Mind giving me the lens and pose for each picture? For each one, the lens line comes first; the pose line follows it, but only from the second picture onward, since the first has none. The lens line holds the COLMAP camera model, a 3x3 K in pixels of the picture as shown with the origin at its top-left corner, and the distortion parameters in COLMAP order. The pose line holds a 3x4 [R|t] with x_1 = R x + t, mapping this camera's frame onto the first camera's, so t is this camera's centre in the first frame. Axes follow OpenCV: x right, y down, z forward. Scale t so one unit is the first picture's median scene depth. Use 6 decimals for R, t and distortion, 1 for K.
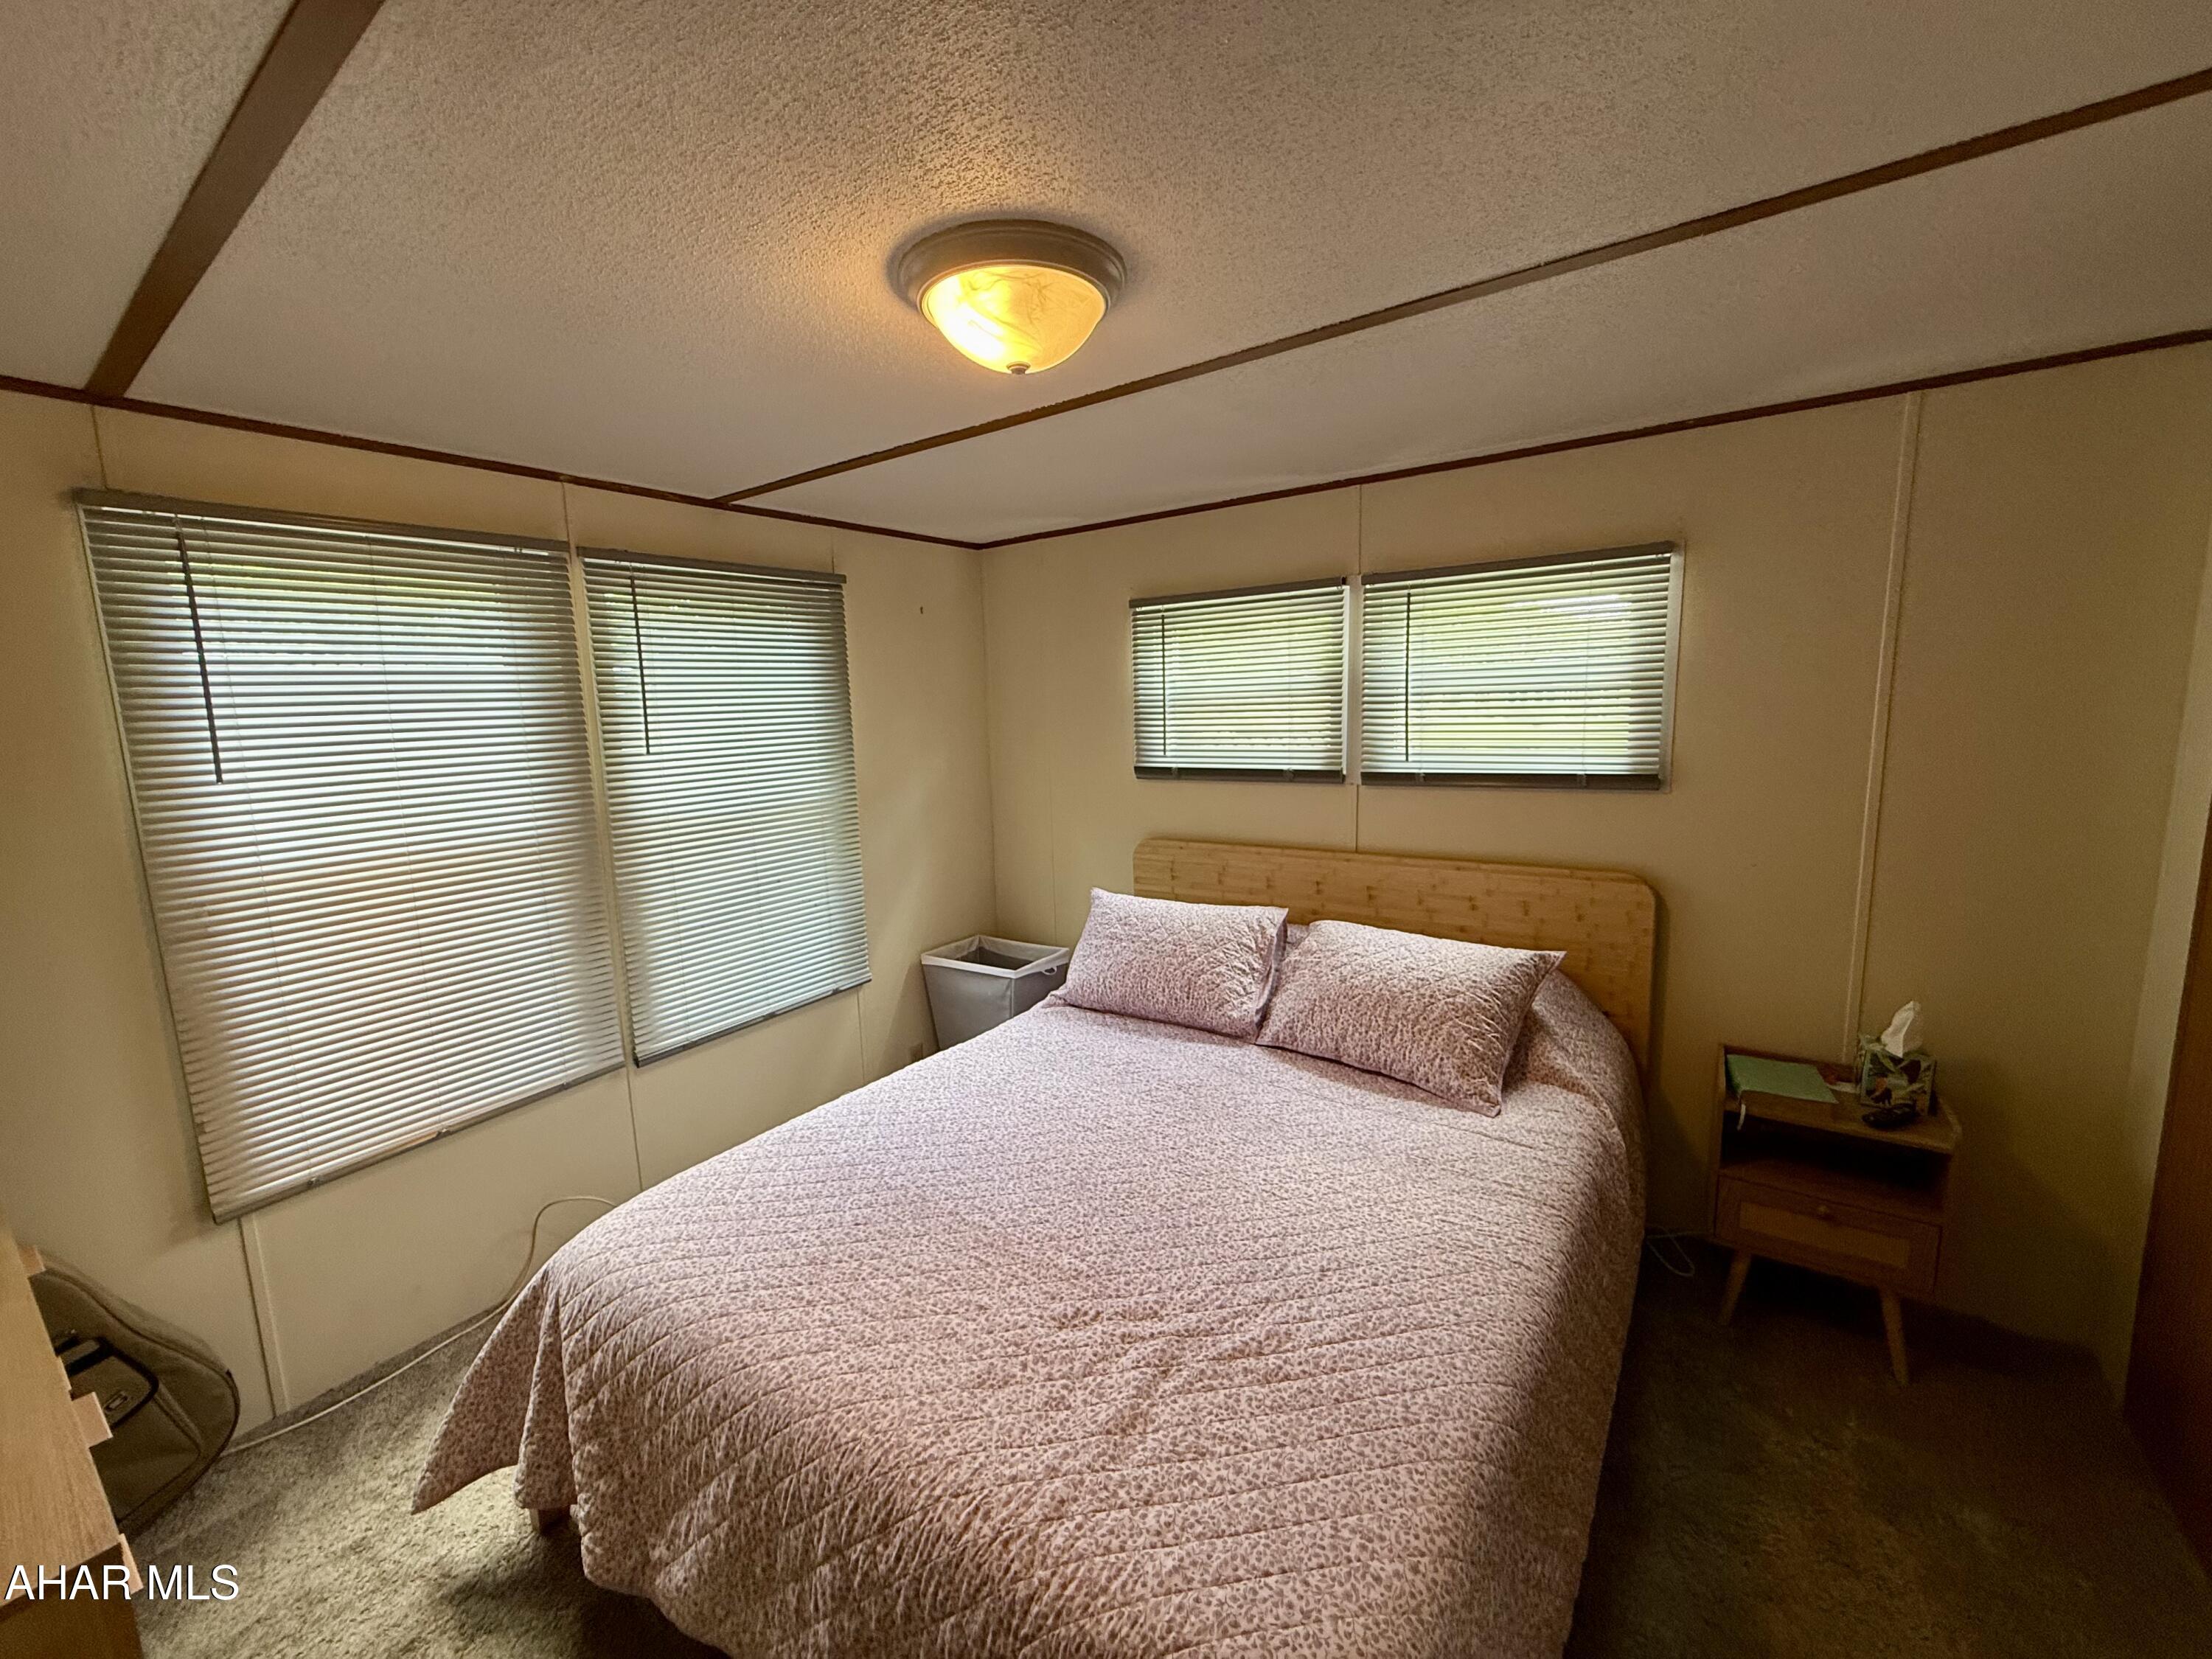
lens RADIAL K [[879.0, 0, 1109.1], [0, 879.0, 825.1], [0, 0, 1]] dist [-0.000030, -0.000091]
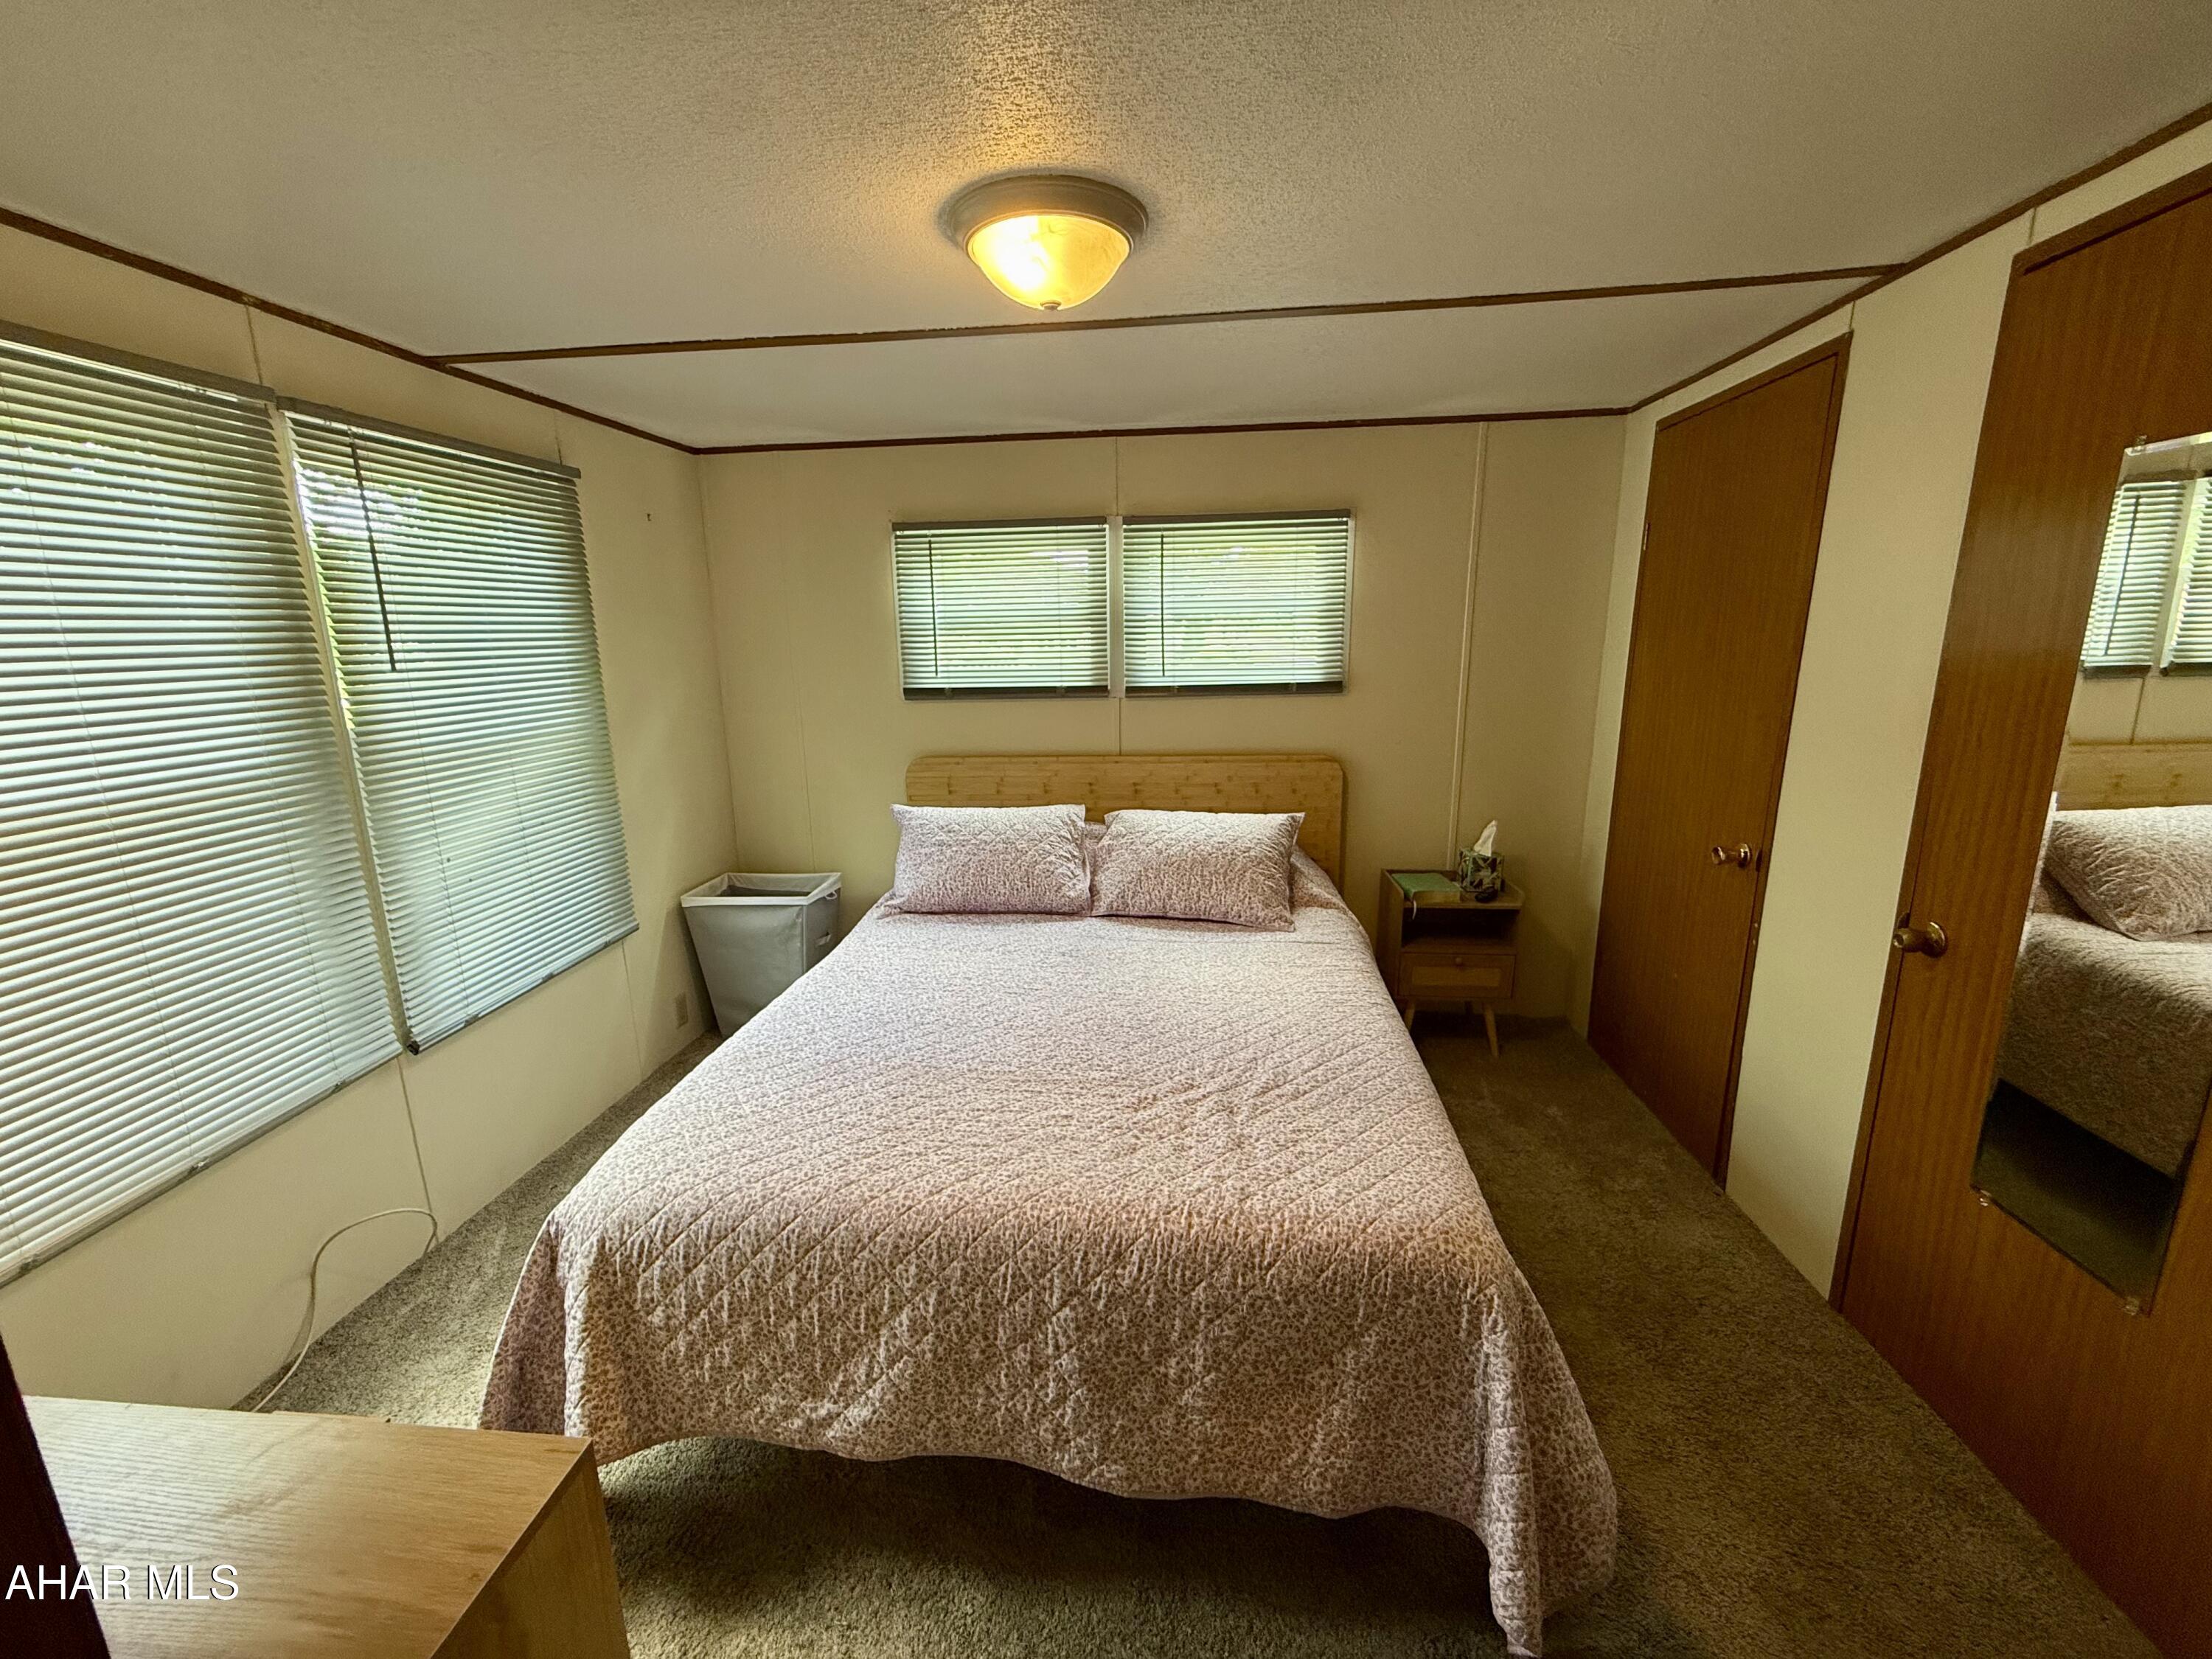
lens RADIAL K [[879.0, 0, 1101.5], [0, 879.0, 826.8], [0, 0, 1]] dist [-0.000030, -0.000091]
pose [[0.873155, -0.089100, 0.479230, -0.410573], [0.058176, 0.995173, 0.079029, 0.040834], [-0.483958, -0.041125, 0.874124, -0.034314]]
